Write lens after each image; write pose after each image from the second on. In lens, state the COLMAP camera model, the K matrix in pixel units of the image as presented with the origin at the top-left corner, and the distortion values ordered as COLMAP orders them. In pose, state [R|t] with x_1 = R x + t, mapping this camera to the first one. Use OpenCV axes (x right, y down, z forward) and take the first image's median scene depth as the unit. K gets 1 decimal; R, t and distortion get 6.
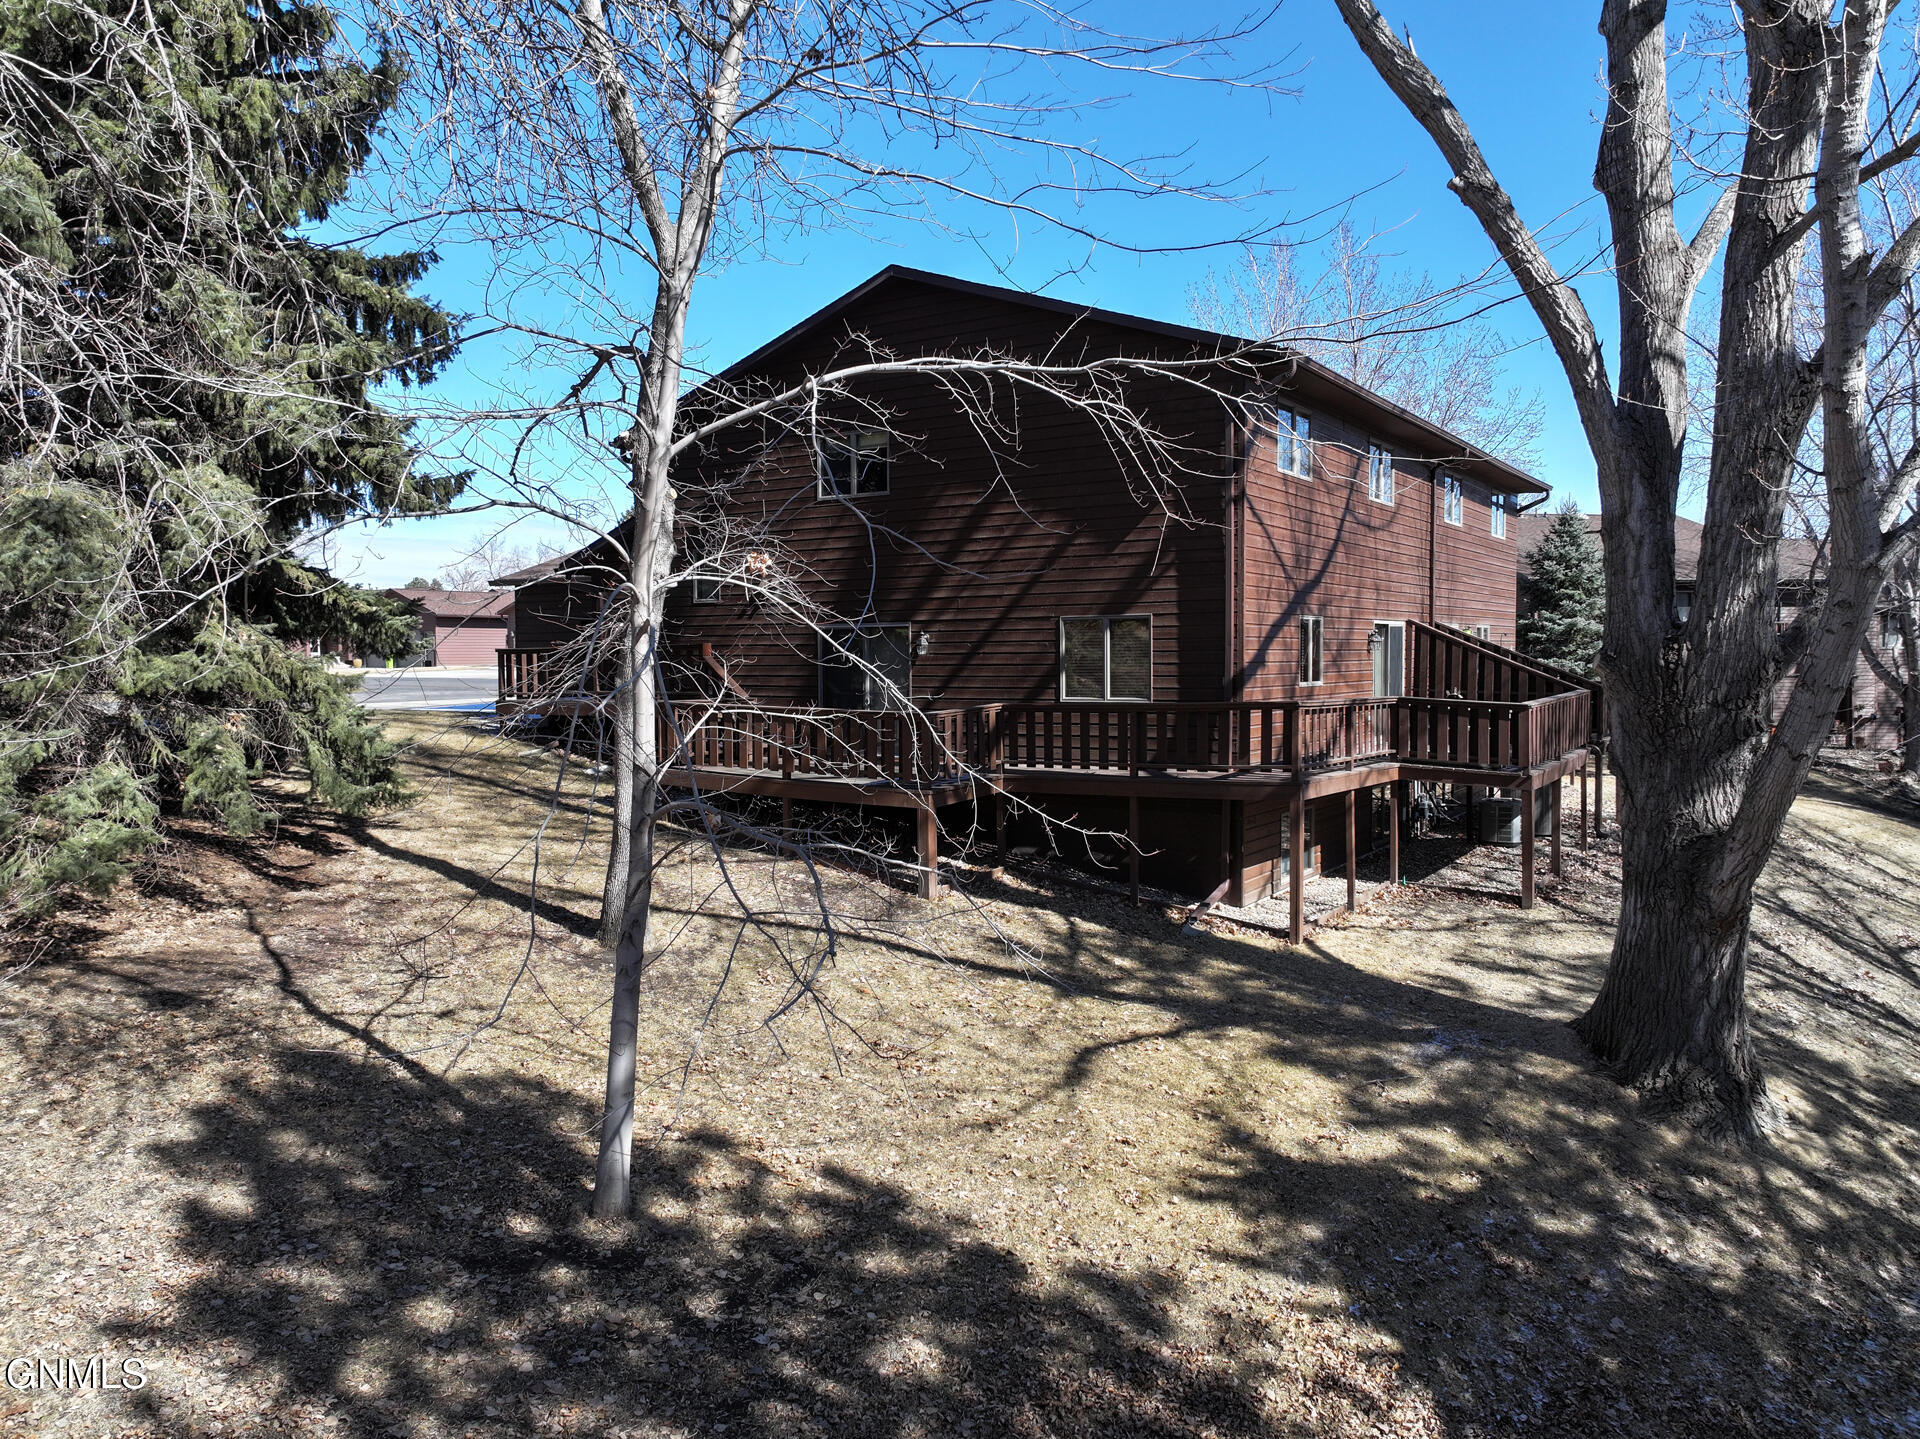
lens RADIAL K [[1348.6, 0, 958.6], [0, 1348.6, 714.9], [0, 0, 1]] dist [-0.001181, 0.017420]
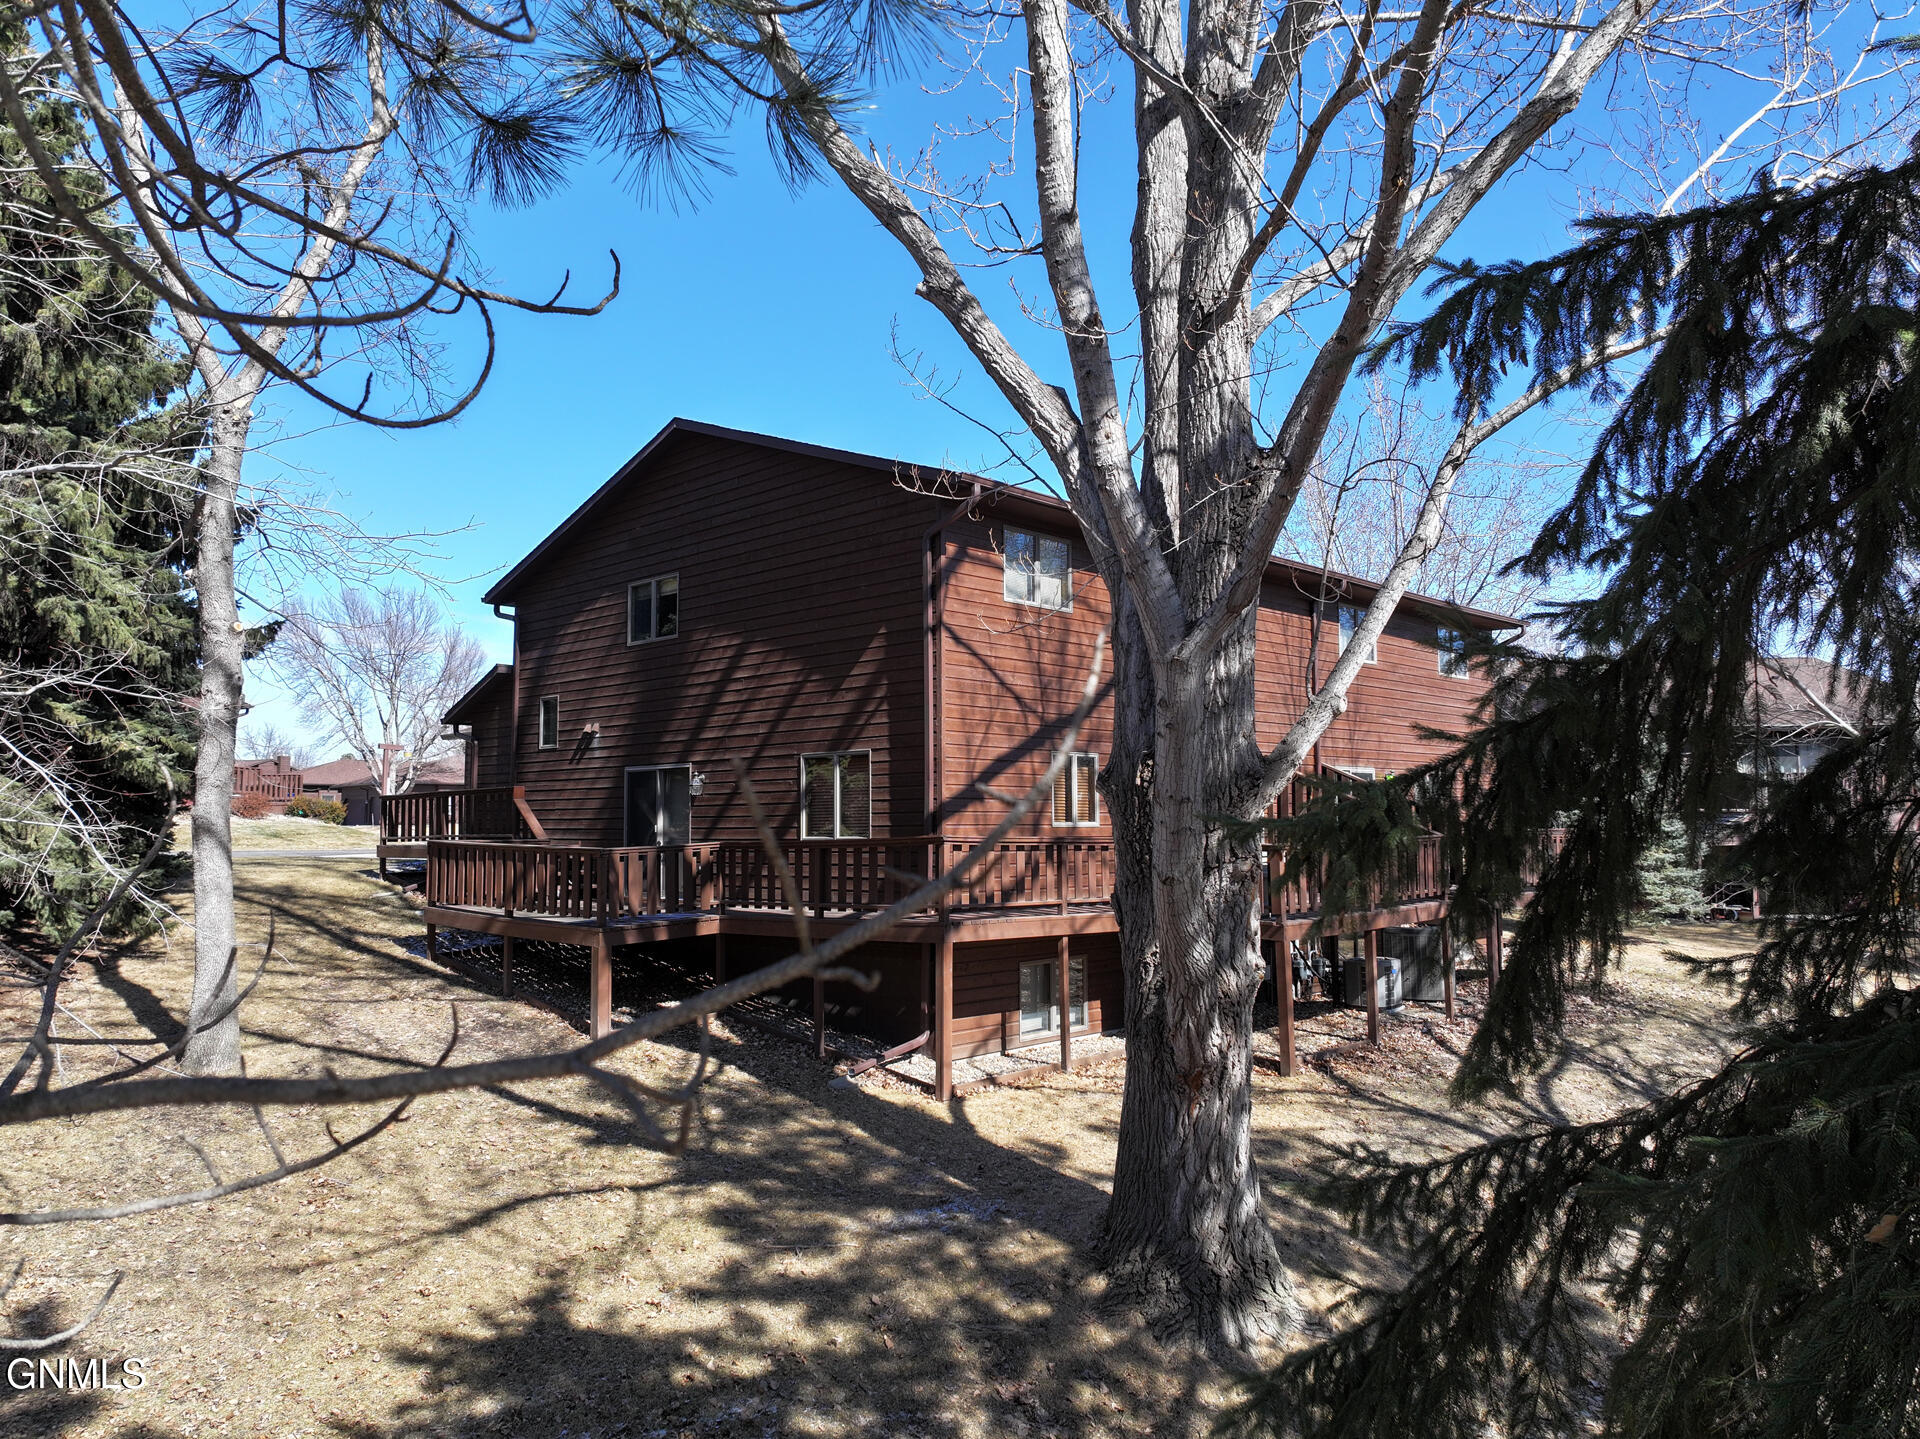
lens RADIAL K [[1348.6, 0, 958.6], [0, 1348.6, 714.9], [0, 0, 1]] dist [-0.001181, 0.017420]
pose [[0.982695, -0.014017, -0.184699, 0.572624], [-0.008976, 0.992358, -0.123069, 0.028094], [0.185013, 0.122597, 0.975059, 0.101297]]
